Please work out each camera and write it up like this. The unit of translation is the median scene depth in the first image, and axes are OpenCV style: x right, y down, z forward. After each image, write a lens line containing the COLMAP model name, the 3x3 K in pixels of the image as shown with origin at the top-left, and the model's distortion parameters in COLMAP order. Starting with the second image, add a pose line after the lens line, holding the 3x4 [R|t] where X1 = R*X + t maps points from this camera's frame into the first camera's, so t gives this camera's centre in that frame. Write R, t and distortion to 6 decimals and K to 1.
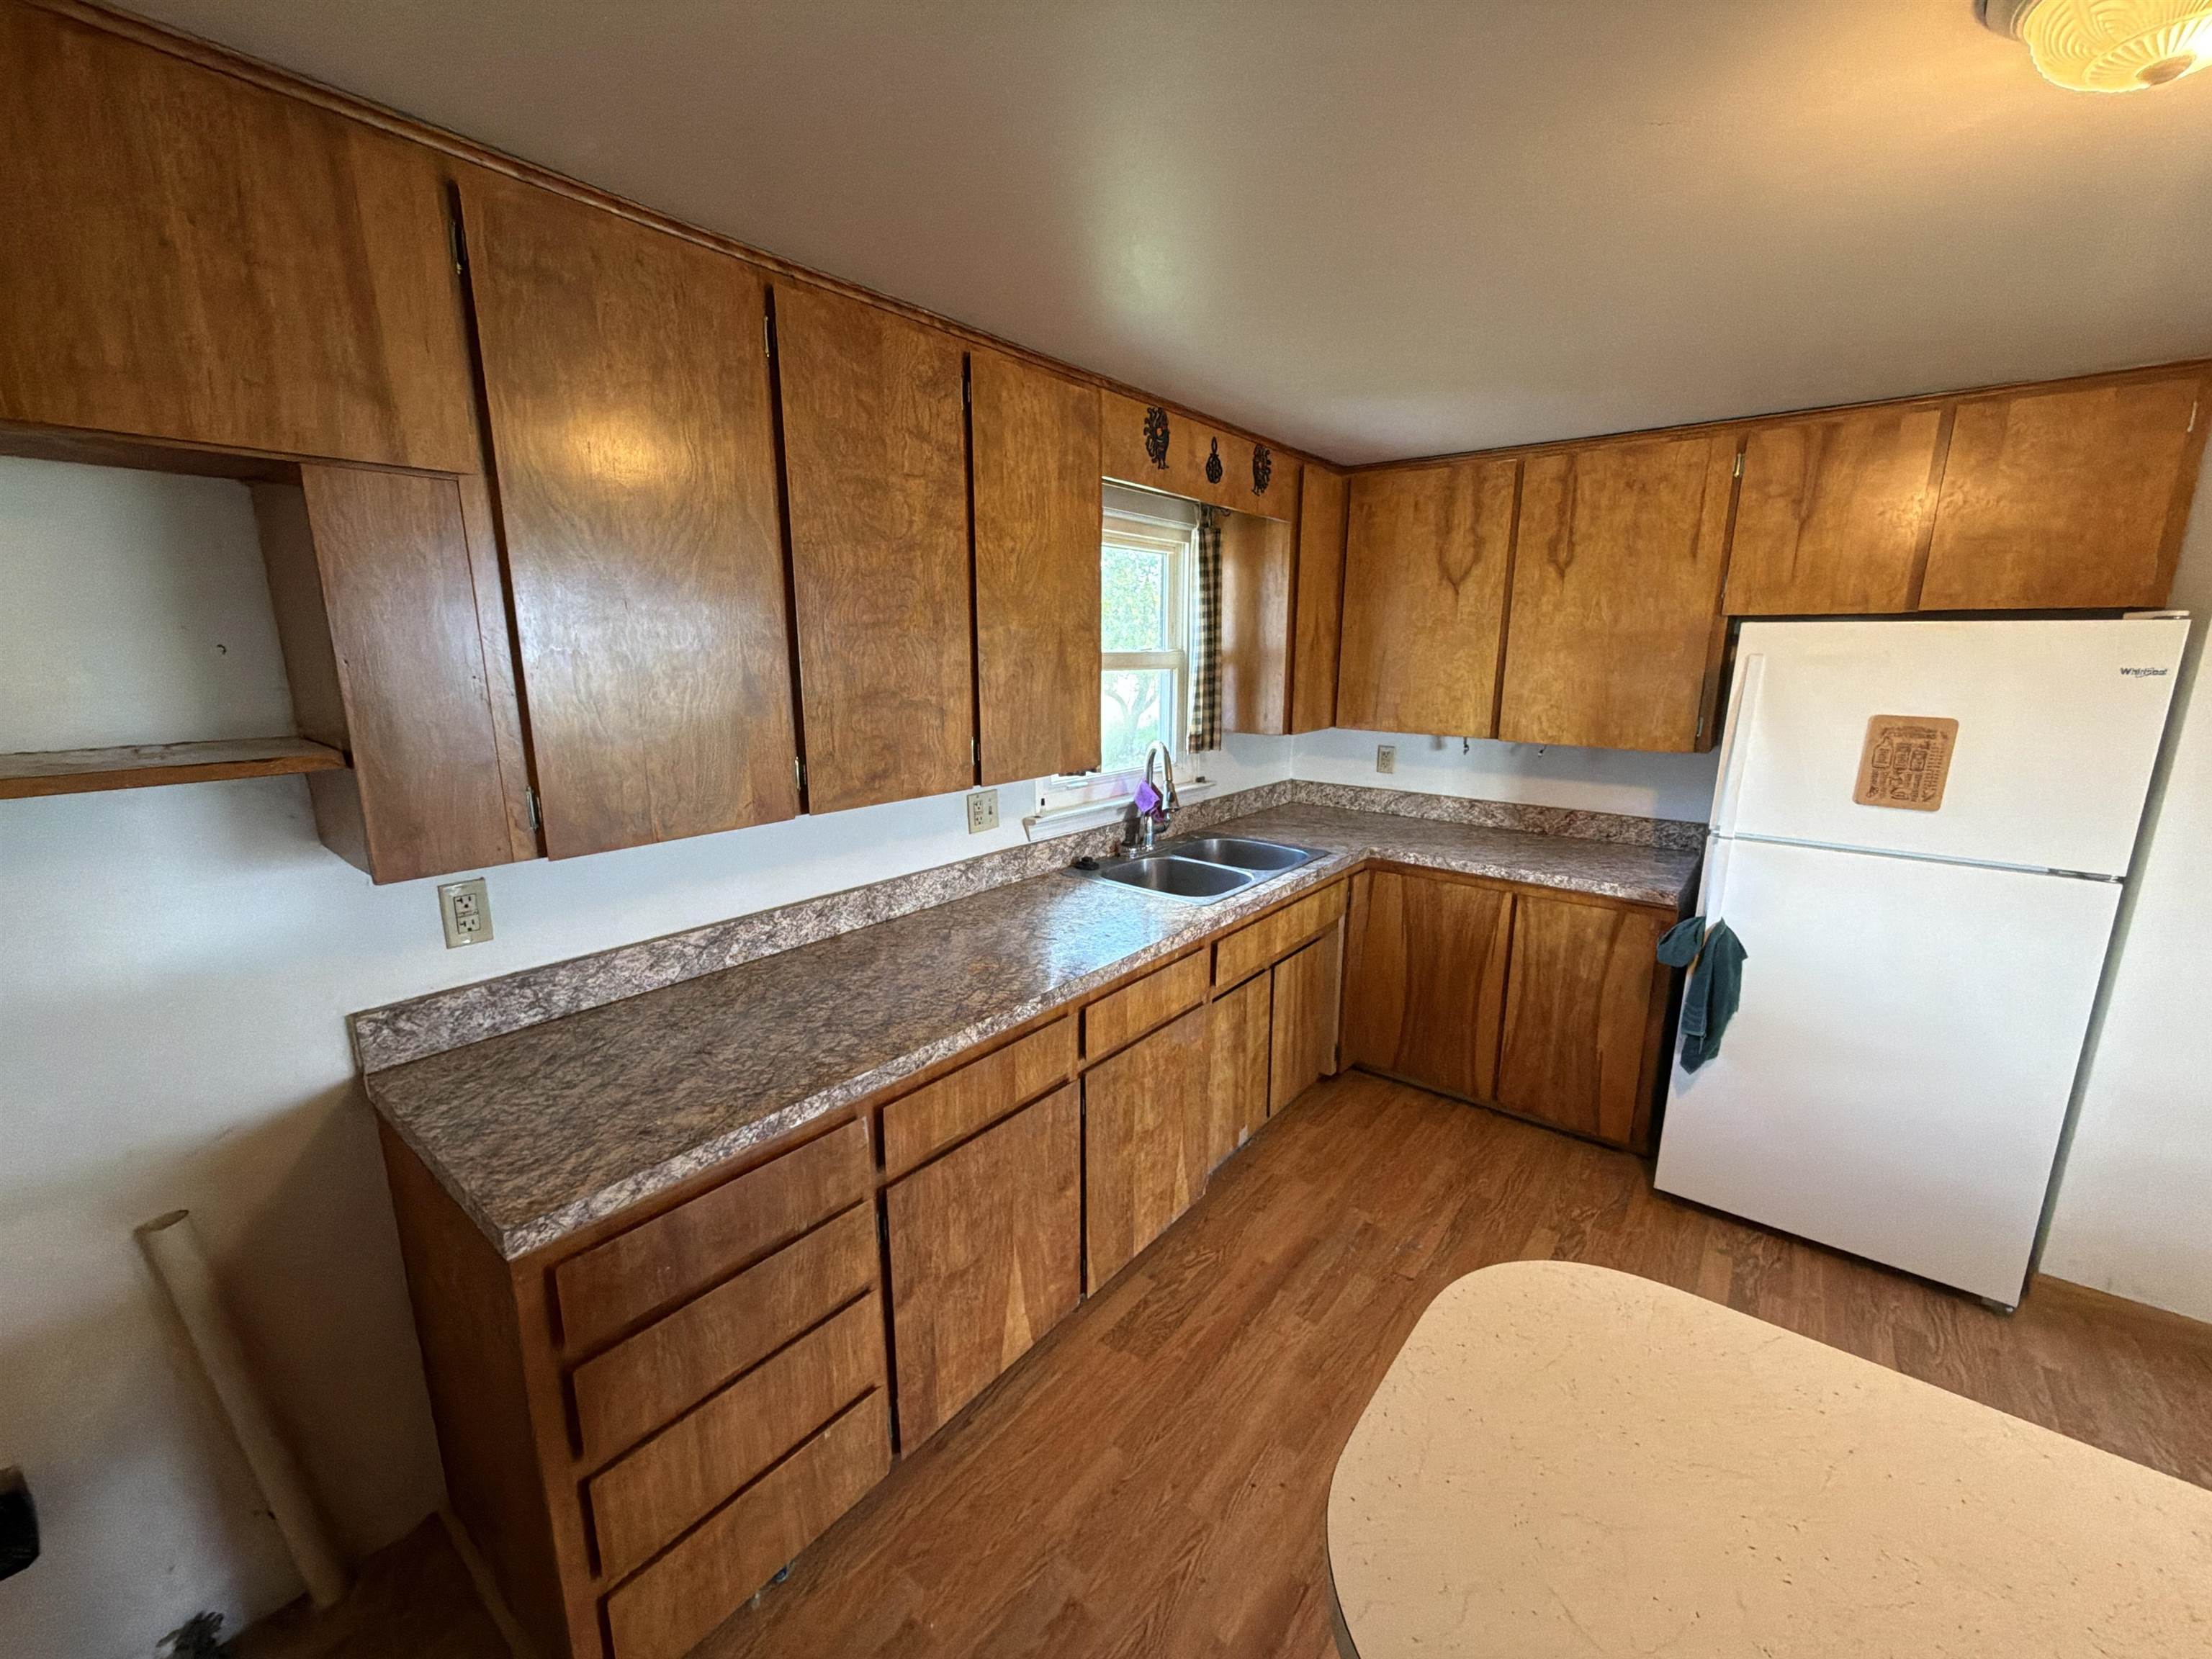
lens RADIAL K [[876.0, 0, 1109.6], [0, 876.0, 831.5], [0, 0, 1]] dist [0.004017, 0.000384]
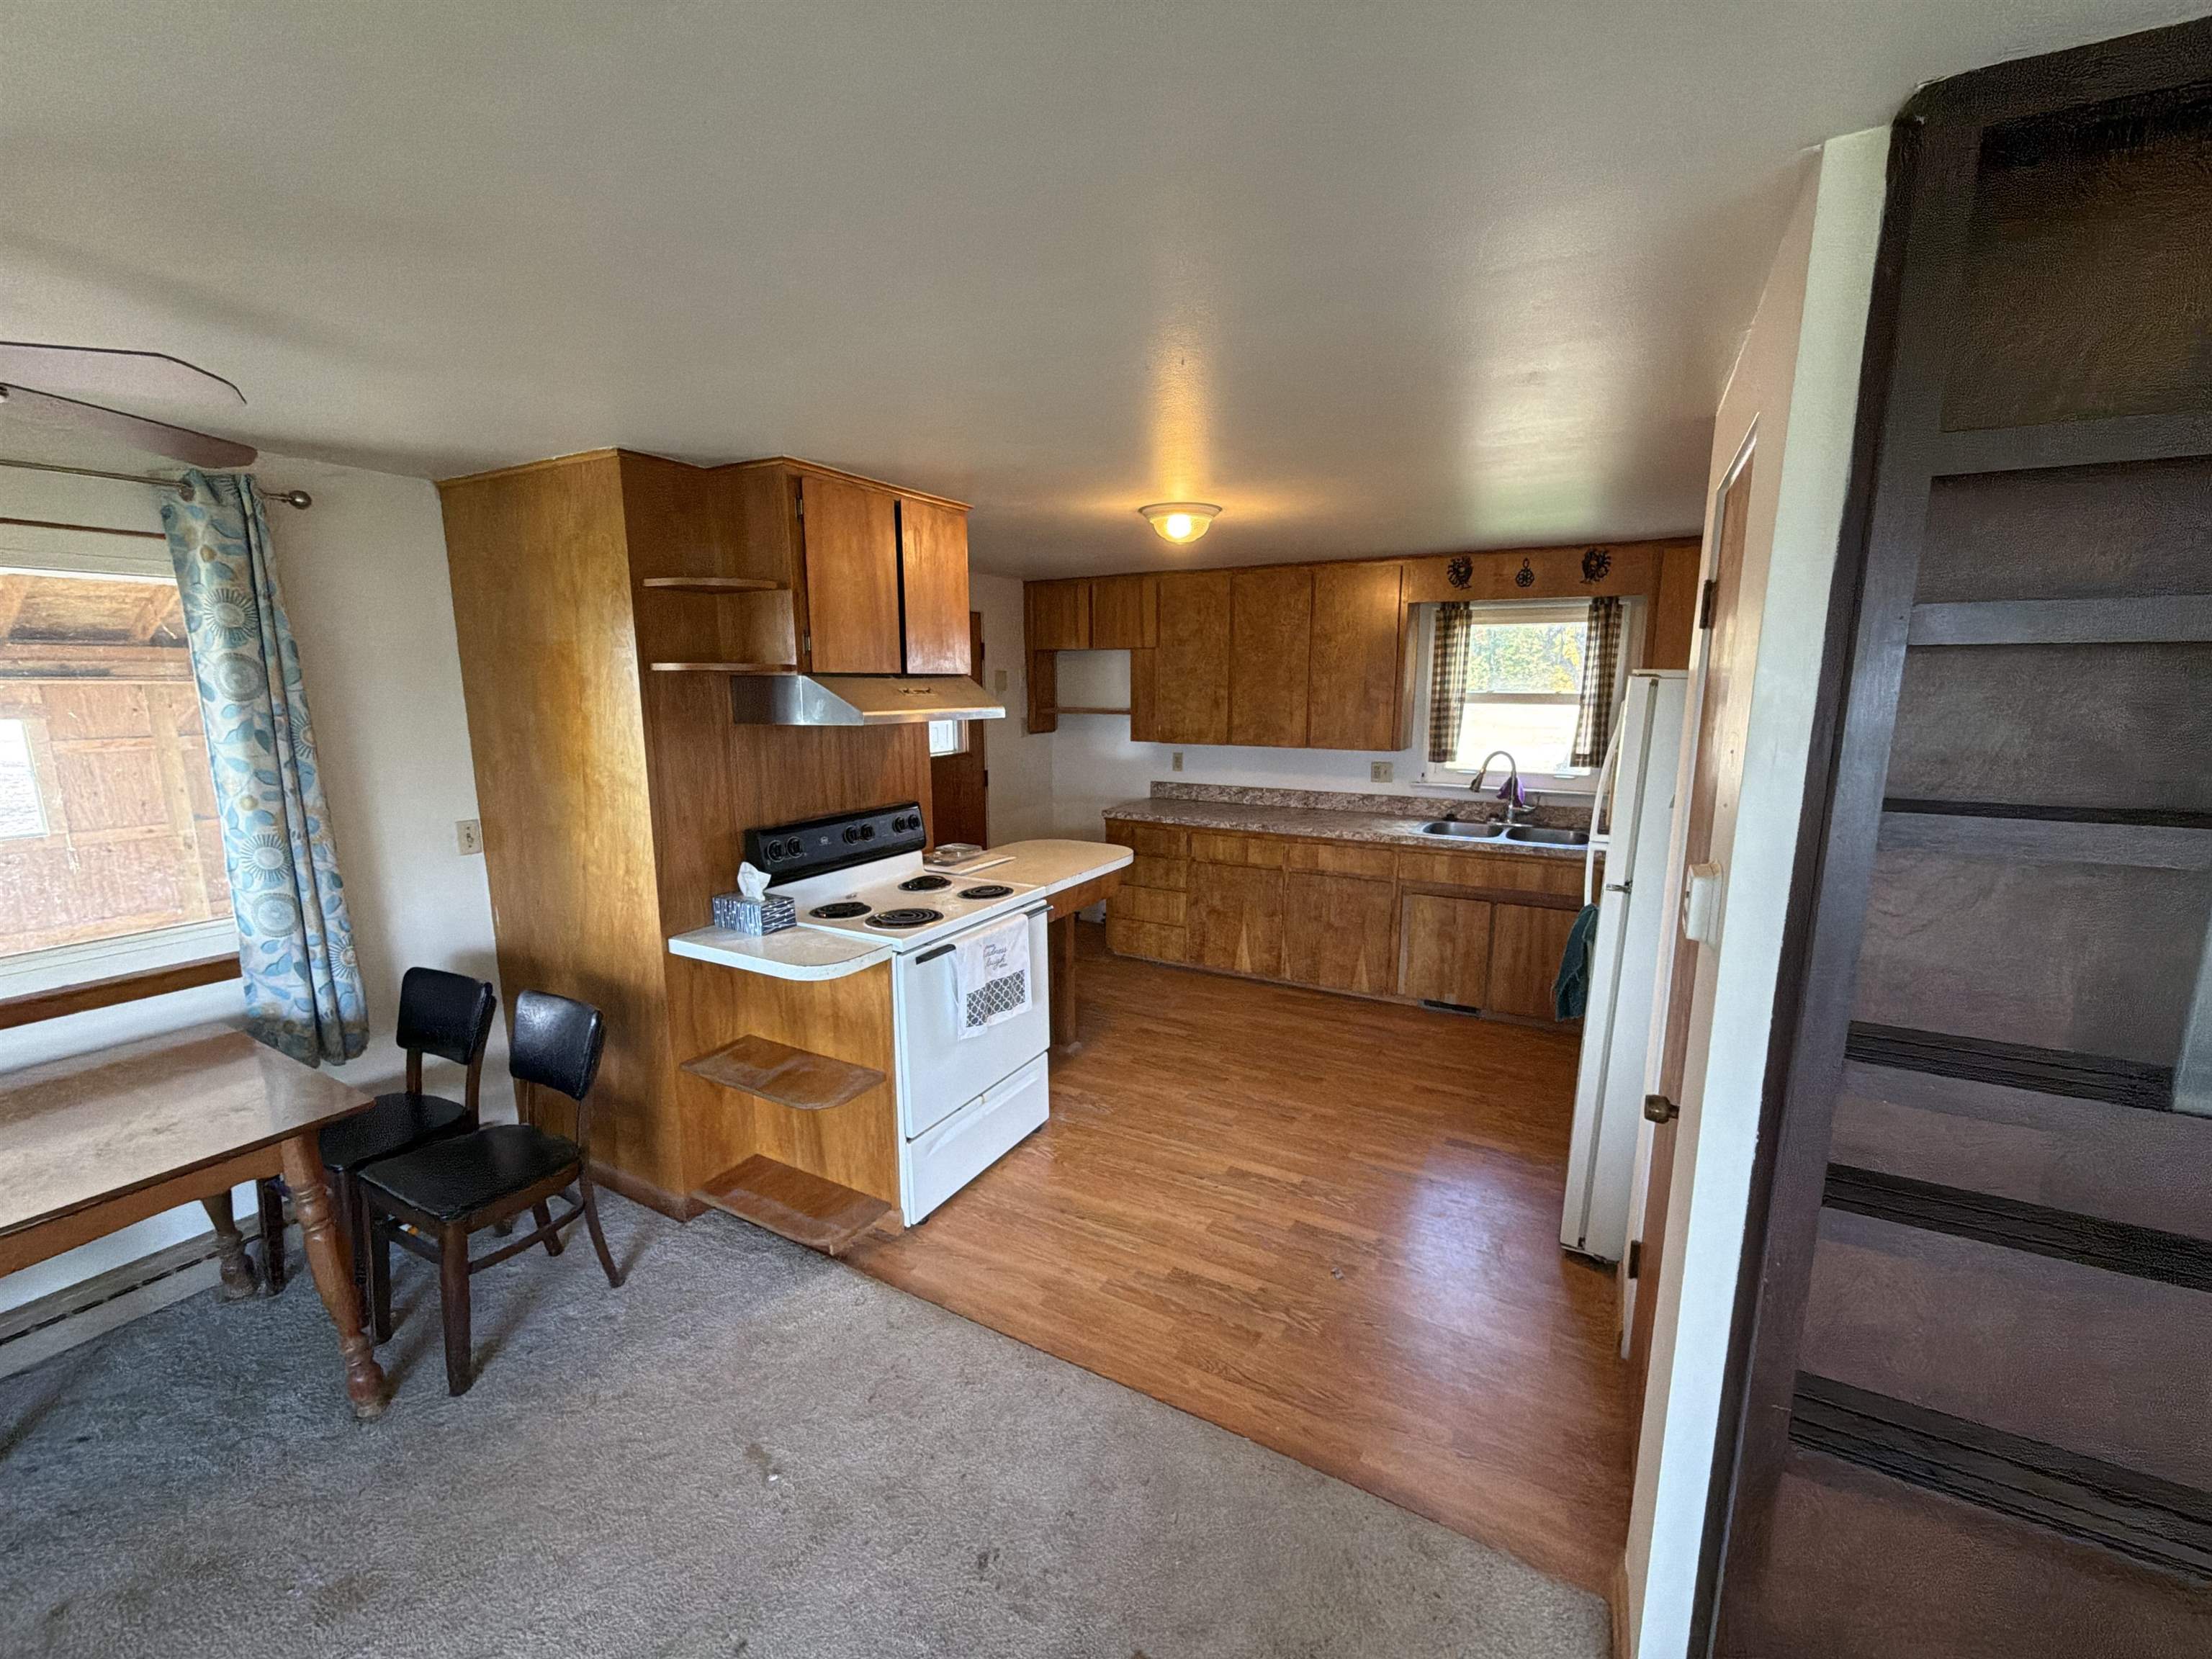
lens RADIAL K [[876.0, 0, 1118.7], [0, 876.0, 829.0], [0, 0, 1]] dist [0.004017, 0.000384]
pose [[0.174392, 0.163102, -0.971074, 1.582223], [-0.206479, 0.970318, 0.125894, -0.023889], [0.962785, 0.178551, 0.202893, 0.058776]]
